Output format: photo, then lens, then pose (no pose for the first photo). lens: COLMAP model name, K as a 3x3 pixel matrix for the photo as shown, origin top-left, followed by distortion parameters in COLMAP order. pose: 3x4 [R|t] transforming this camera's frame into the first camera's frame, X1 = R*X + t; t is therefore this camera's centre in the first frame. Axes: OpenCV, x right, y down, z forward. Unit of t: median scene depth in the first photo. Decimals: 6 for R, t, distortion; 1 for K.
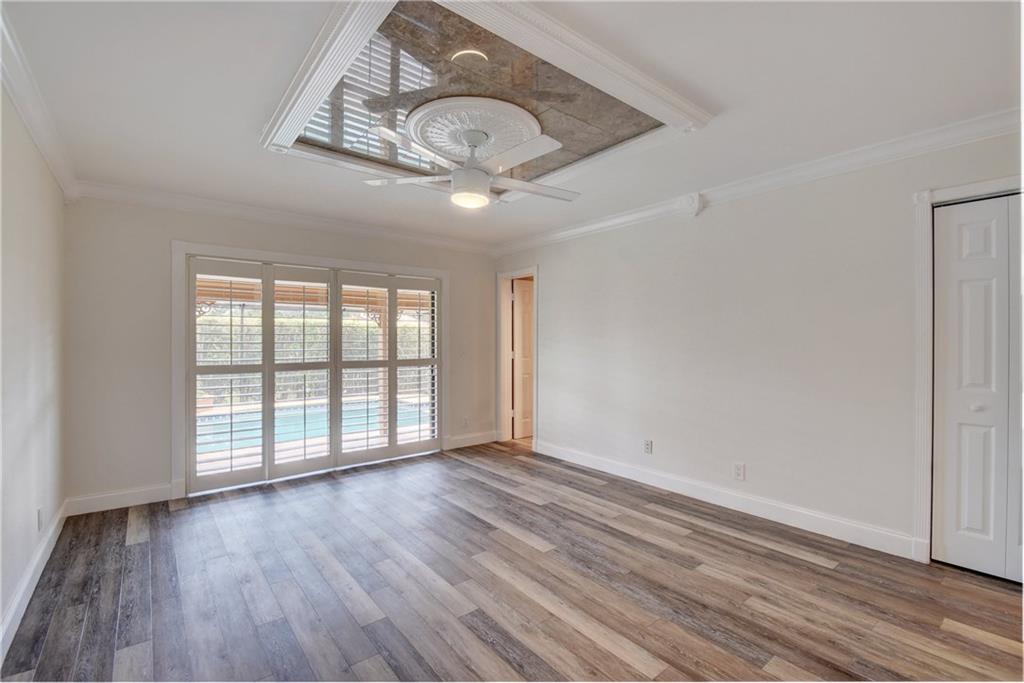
lens RADIAL K [[449.8, 0, 509.6], [0, 449.8, 339.9], [0, 0, 1]] dist [0.001438, -0.009446]
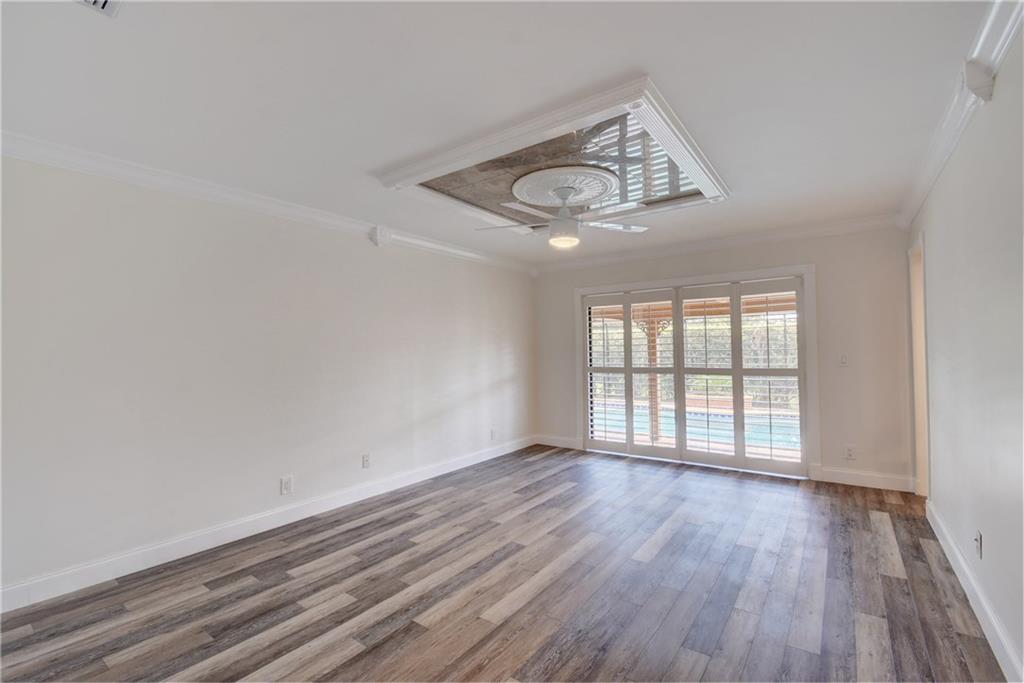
lens RADIAL K [[449.8, 0, 510.8], [0, 449.8, 344.5], [0, 0, 1]] dist [0.001438, -0.009446]
pose [[0.257700, -0.013975, -0.966124, 0.612143], [0.013270, 0.999852, -0.010923, -0.003876], [0.966134, -0.010005, 0.257848, 0.291155]]
